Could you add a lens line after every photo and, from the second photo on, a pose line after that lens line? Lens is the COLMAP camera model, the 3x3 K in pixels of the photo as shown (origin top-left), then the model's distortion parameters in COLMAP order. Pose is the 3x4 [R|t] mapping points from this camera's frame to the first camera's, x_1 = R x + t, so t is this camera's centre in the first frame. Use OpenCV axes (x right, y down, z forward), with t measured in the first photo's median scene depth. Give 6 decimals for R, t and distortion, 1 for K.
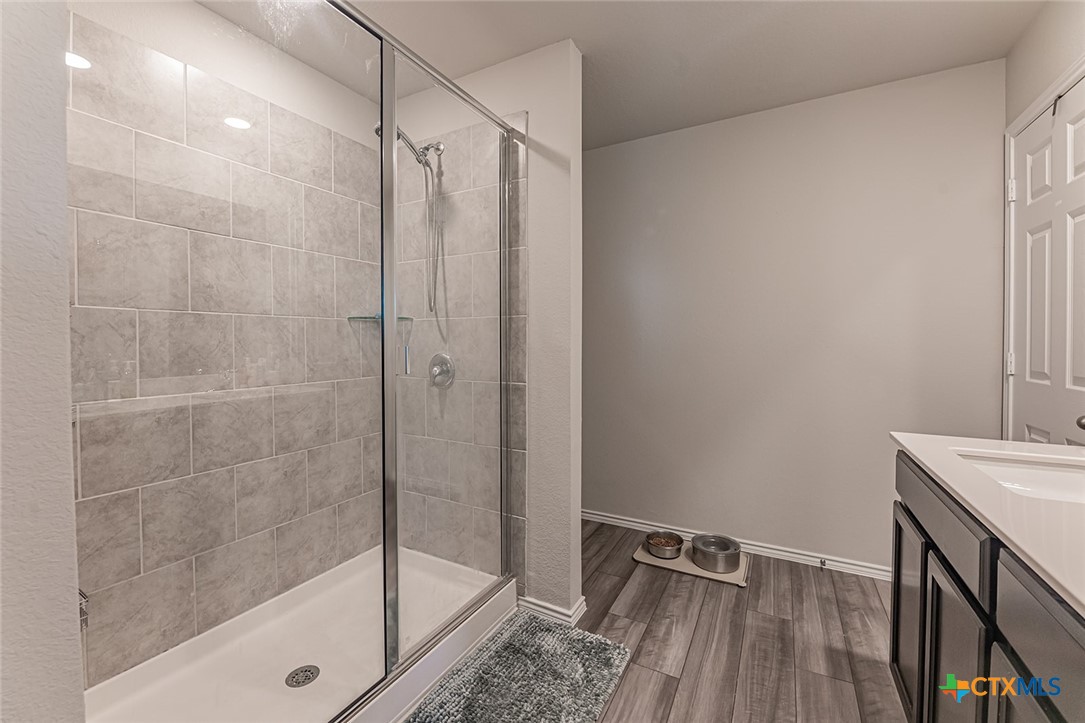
lens RADIAL K [[434.7, 0, 537.7], [0, 434.7, 350.0], [0, 0, 1]] dist [0.003311, -0.004483]
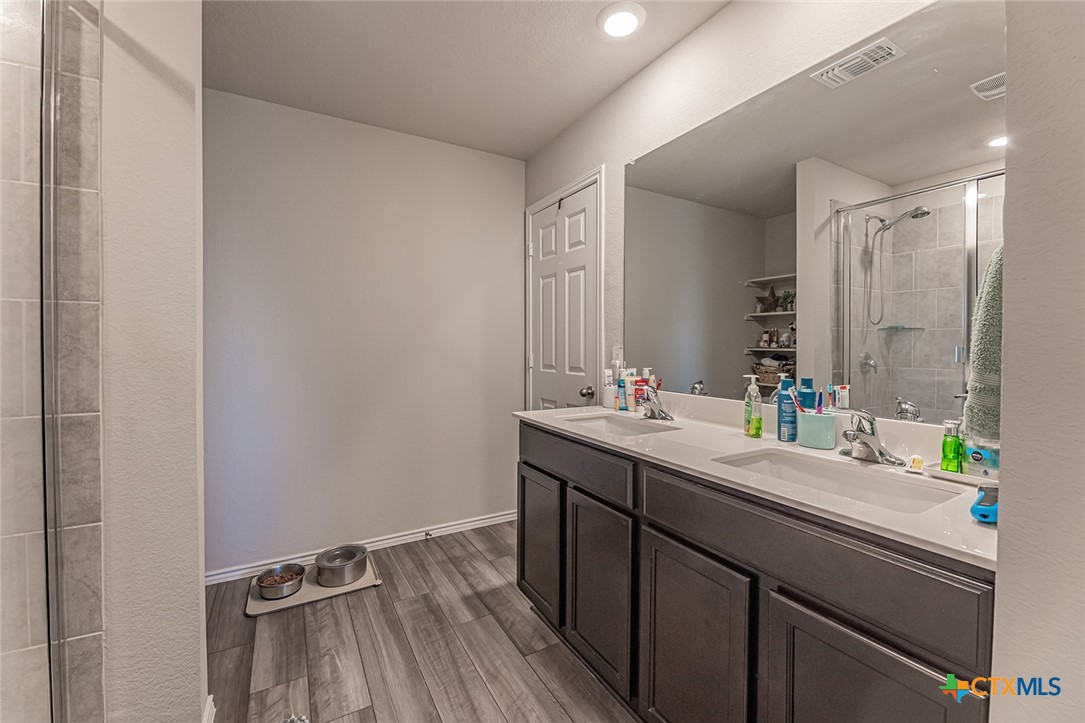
lens RADIAL K [[430.5, 0, 543.4], [0, 430.5, 349.0], [0, 0, 1]] dist [0.001790, -0.003833]
pose [[0.538638, -0.004372, 0.842526, -0.198638], [0.010525, 0.999943, -0.001540, -0.005787], [-0.842472, 0.009697, 0.538654, 0.141450]]
